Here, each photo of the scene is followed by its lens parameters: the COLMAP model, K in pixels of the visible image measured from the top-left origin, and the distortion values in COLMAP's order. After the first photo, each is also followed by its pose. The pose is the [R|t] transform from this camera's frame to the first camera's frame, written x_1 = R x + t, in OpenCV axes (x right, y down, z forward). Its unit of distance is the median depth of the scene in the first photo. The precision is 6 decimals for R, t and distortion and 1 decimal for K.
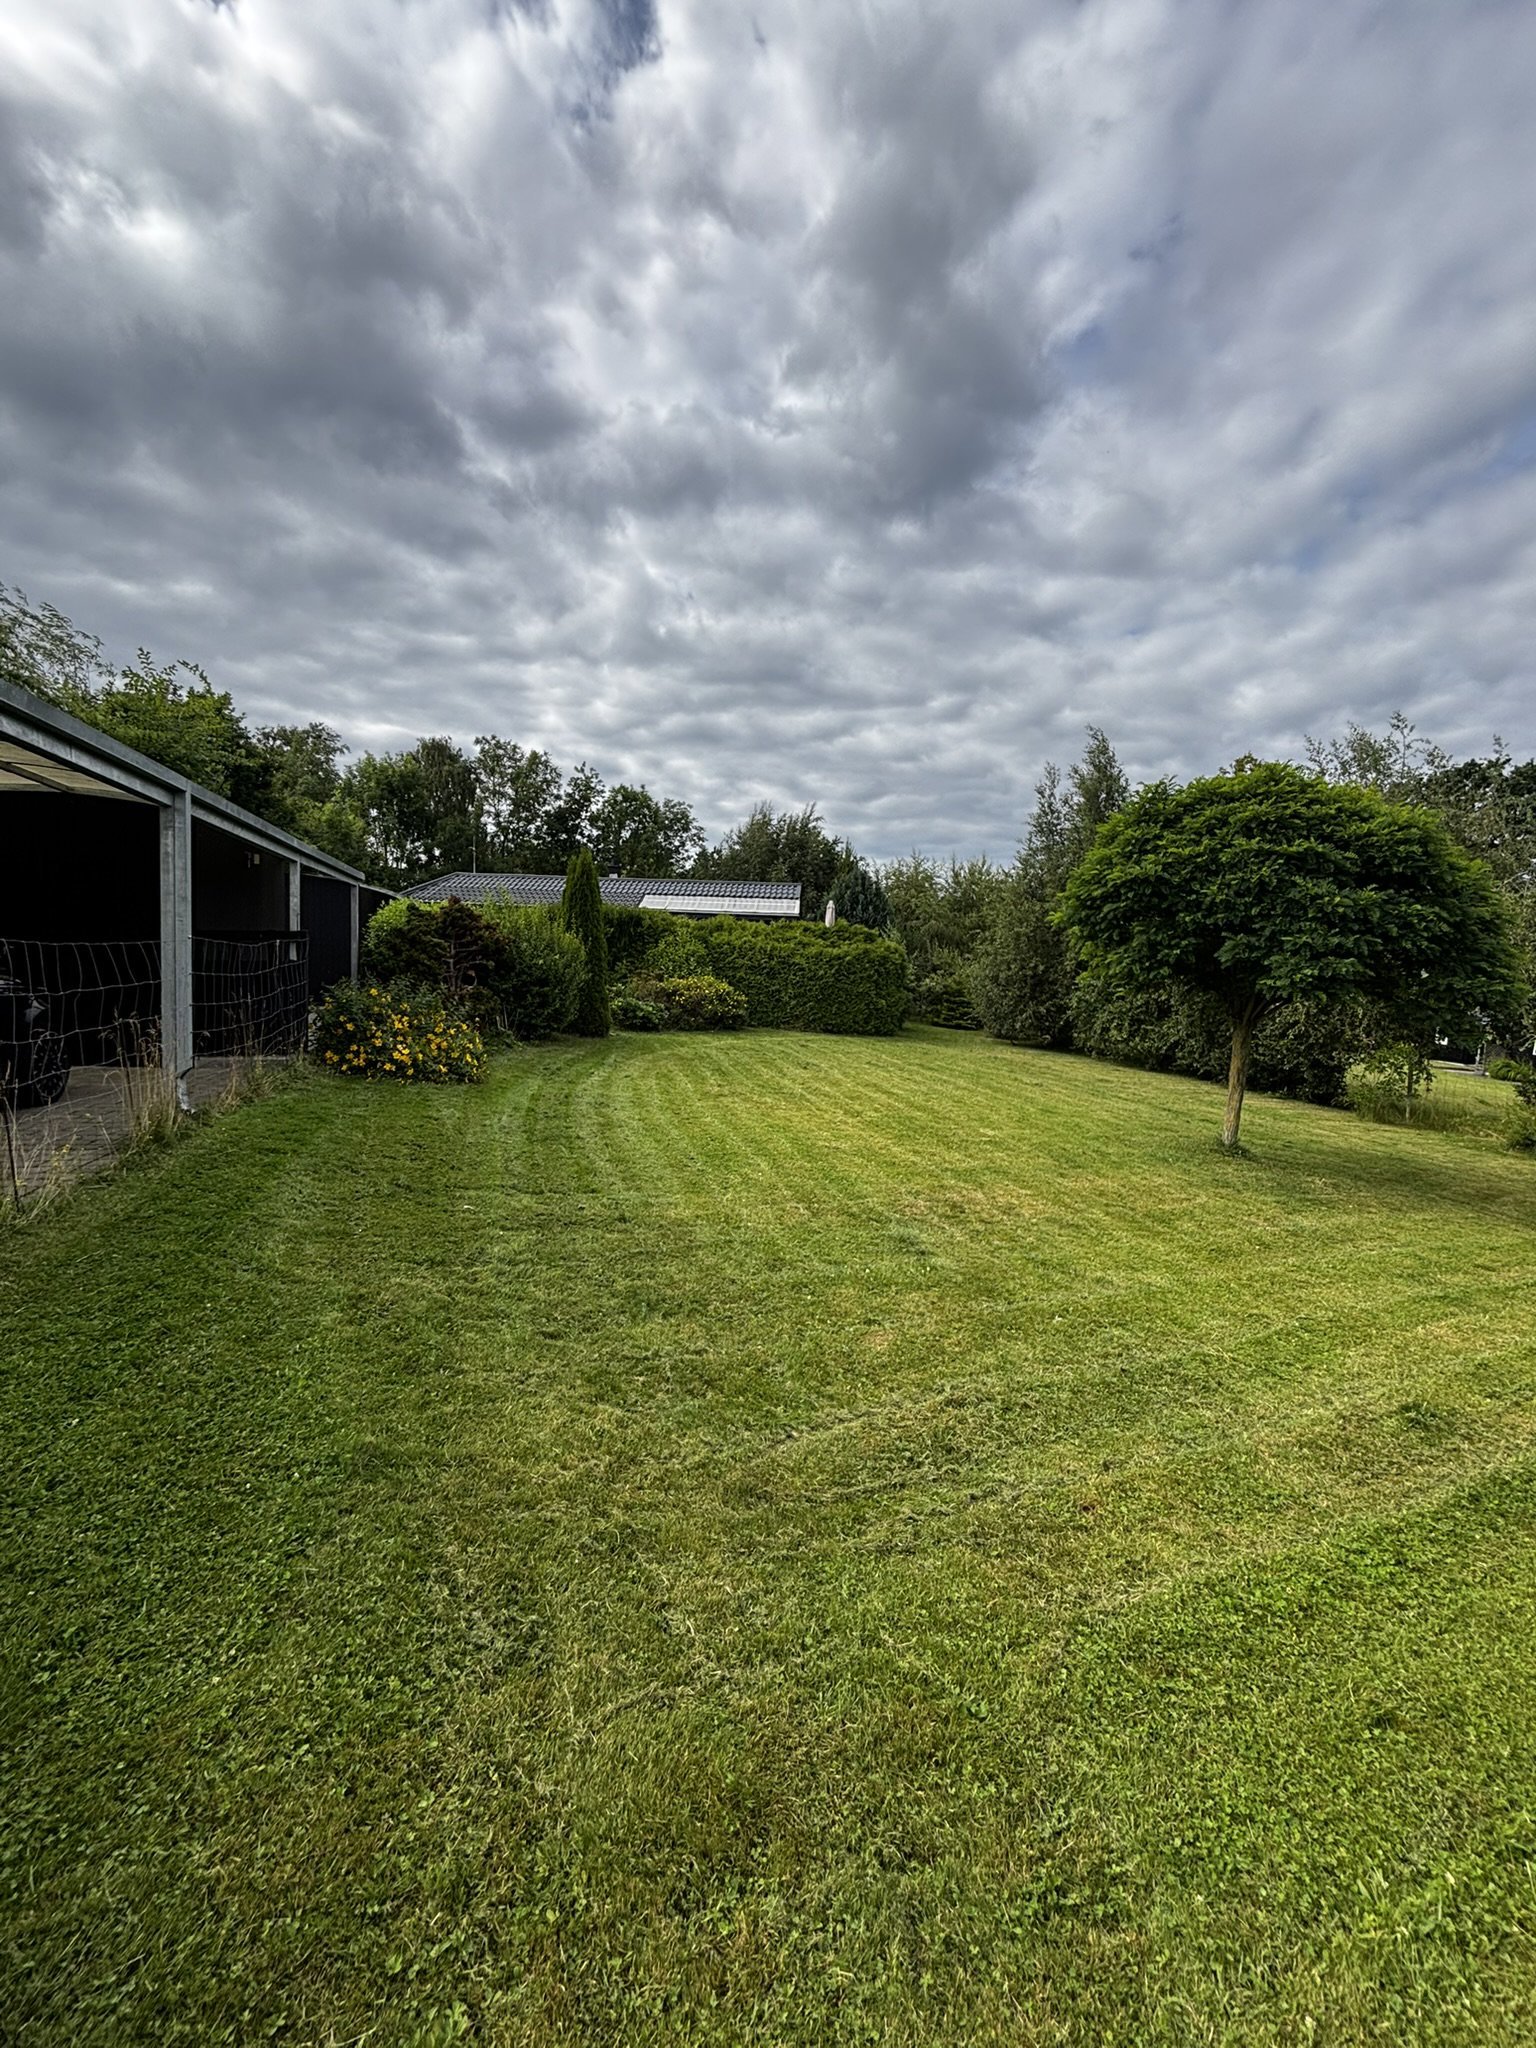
lens RADIAL K [[828.7, 0, 768.4], [0, 828.7, 1024.7], [0, 0, 1]] dist [0.006136, -0.002365]
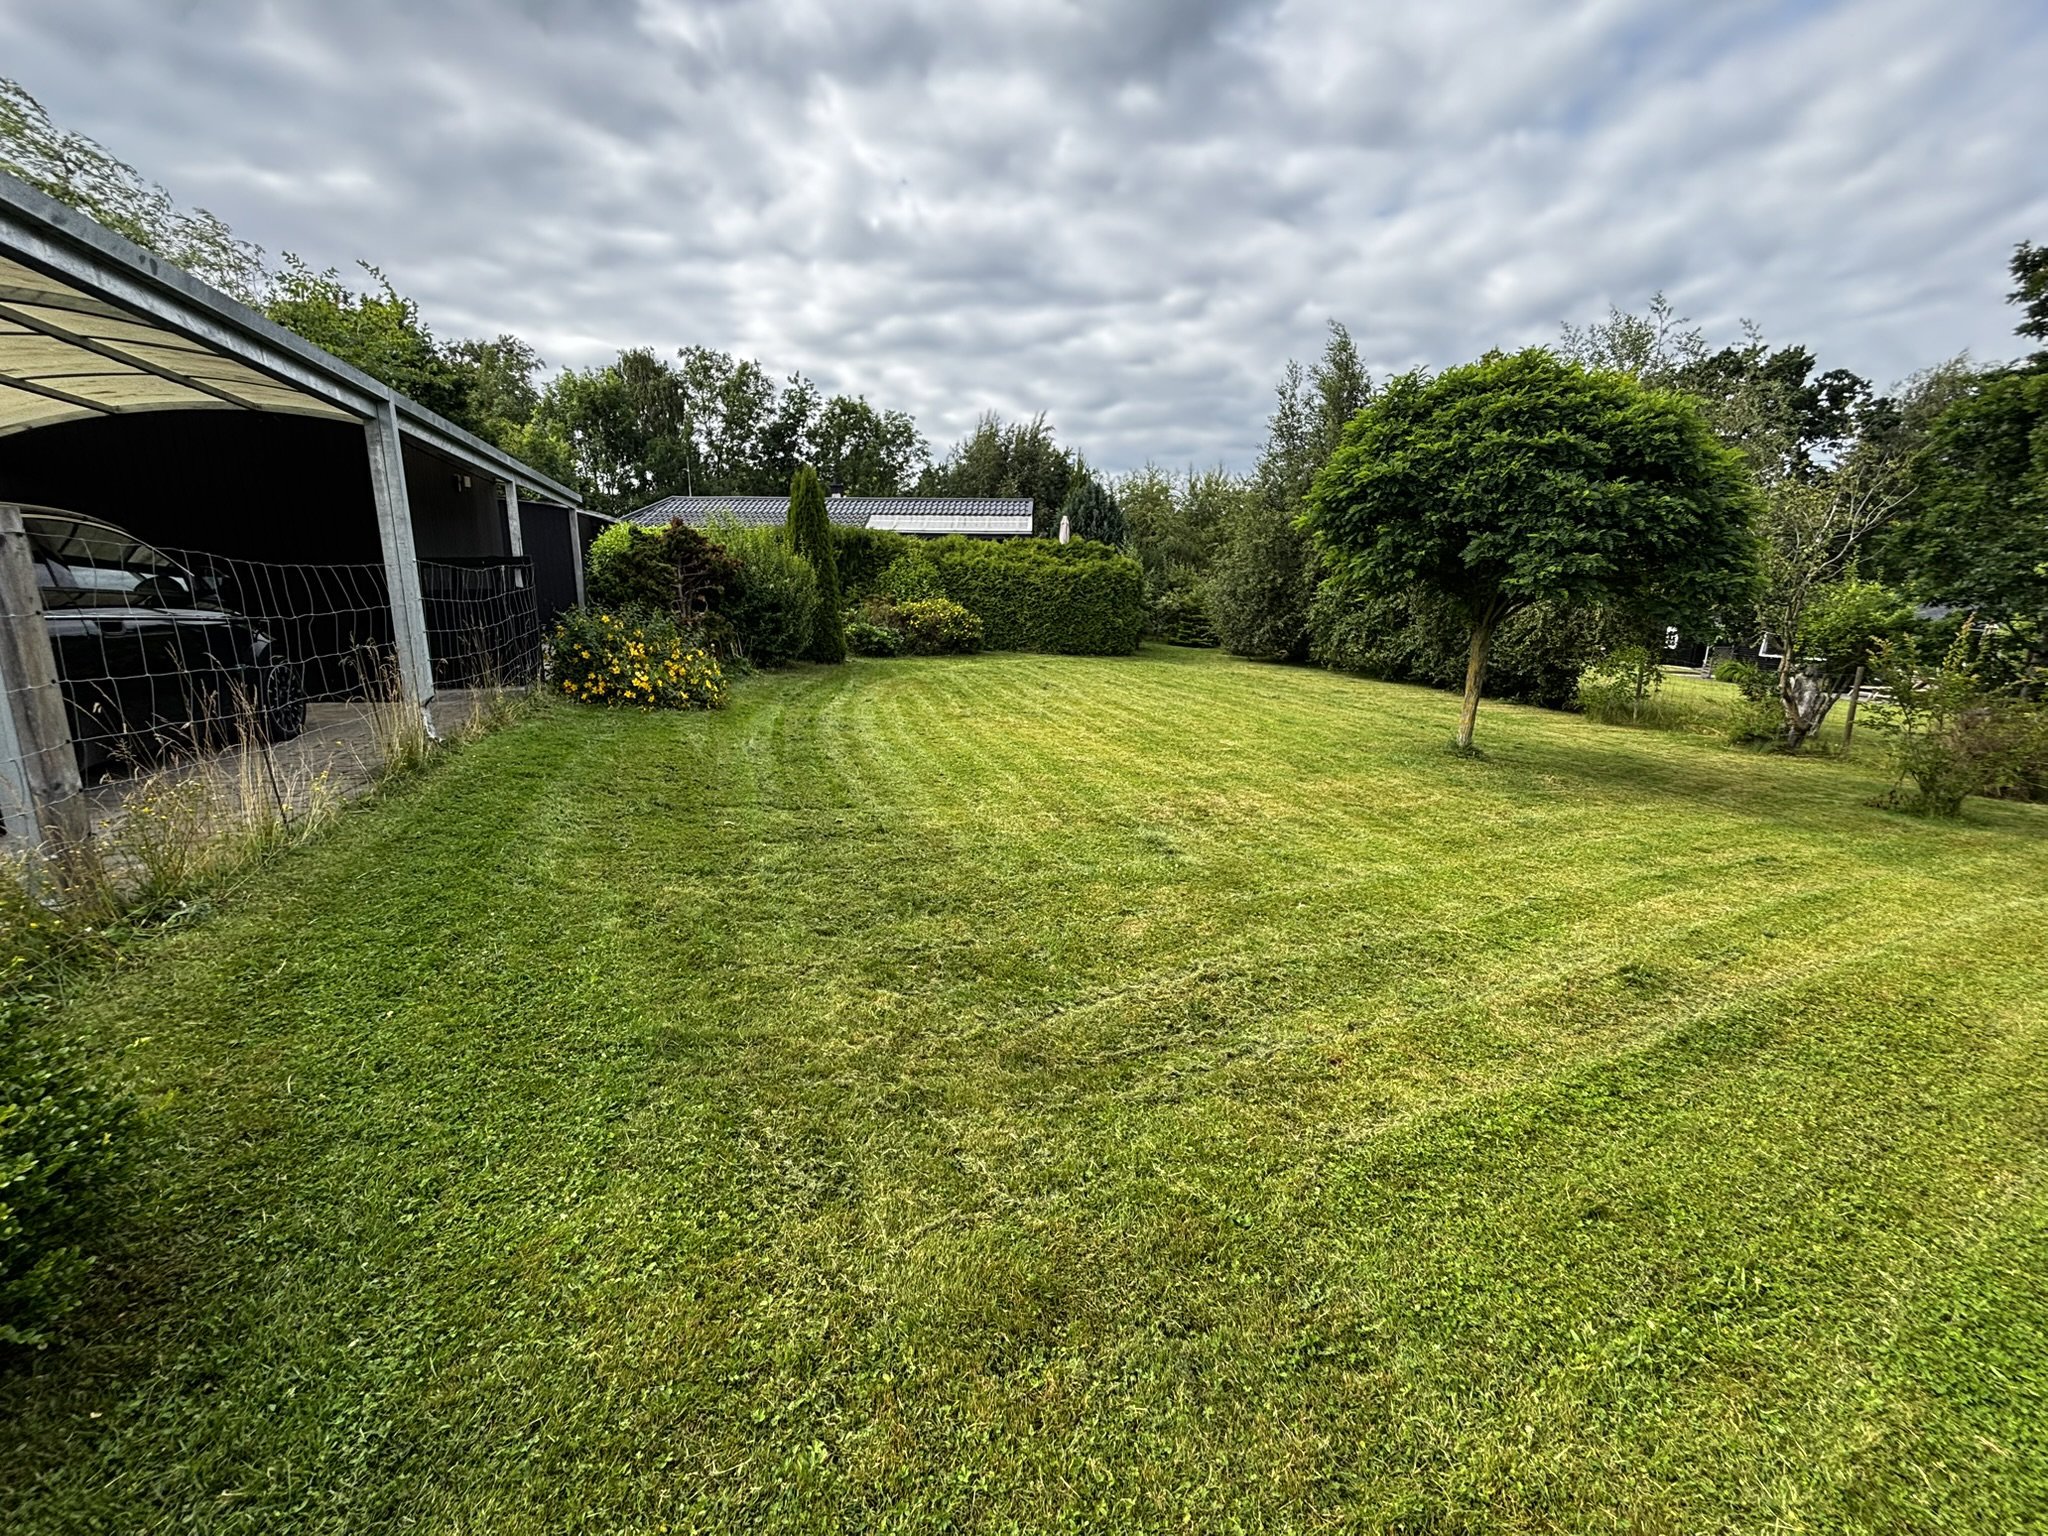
lens RADIAL K [[828.7, 0, 1020.2], [0, 828.7, 762.4], [0, 0, 1]] dist [0.006136, -0.002365]
pose [[0.999425, -0.028487, 0.018408, -0.022845], [0.025735, 0.990439, 0.135532, 0.020685], [-0.022093, -0.134980, 0.990602, -0.012417]]
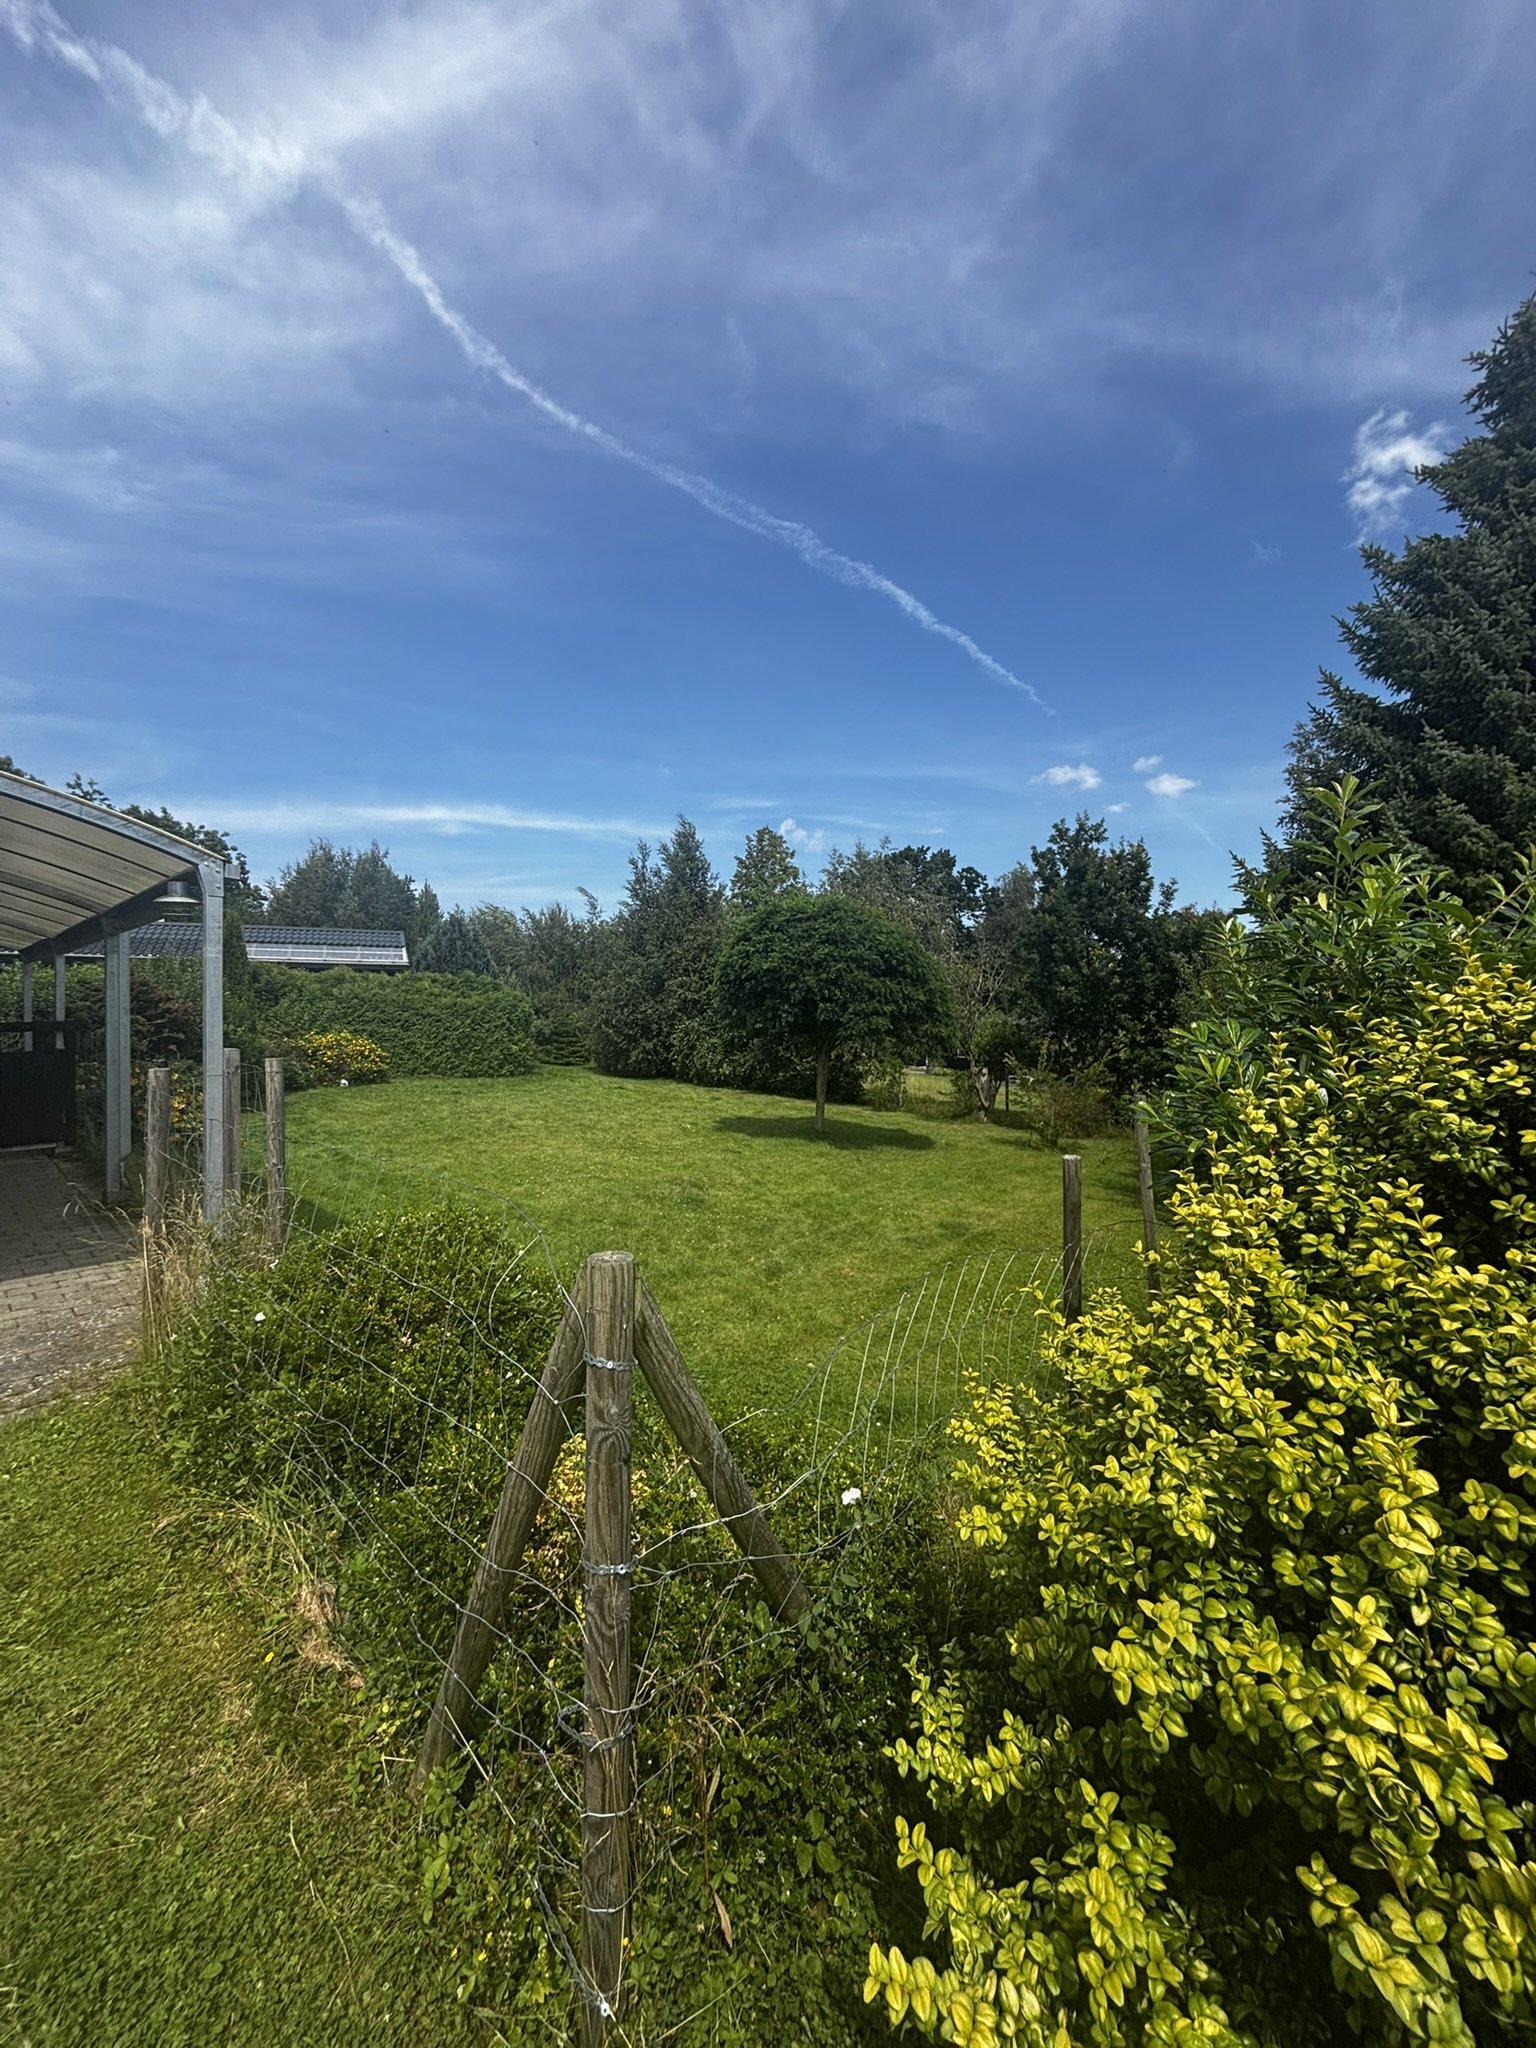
lens RADIAL K [[828.7, 0, 762.9], [0, 828.7, 1034.5], [0, 0, 1]] dist [0.006136, -0.002365]
pose [[0.865807, -0.044698, 0.498377, -0.750521], [0.056871, 0.998339, -0.009260, -0.082216], [-0.497135, 0.036360, 0.866911, -0.770771]]
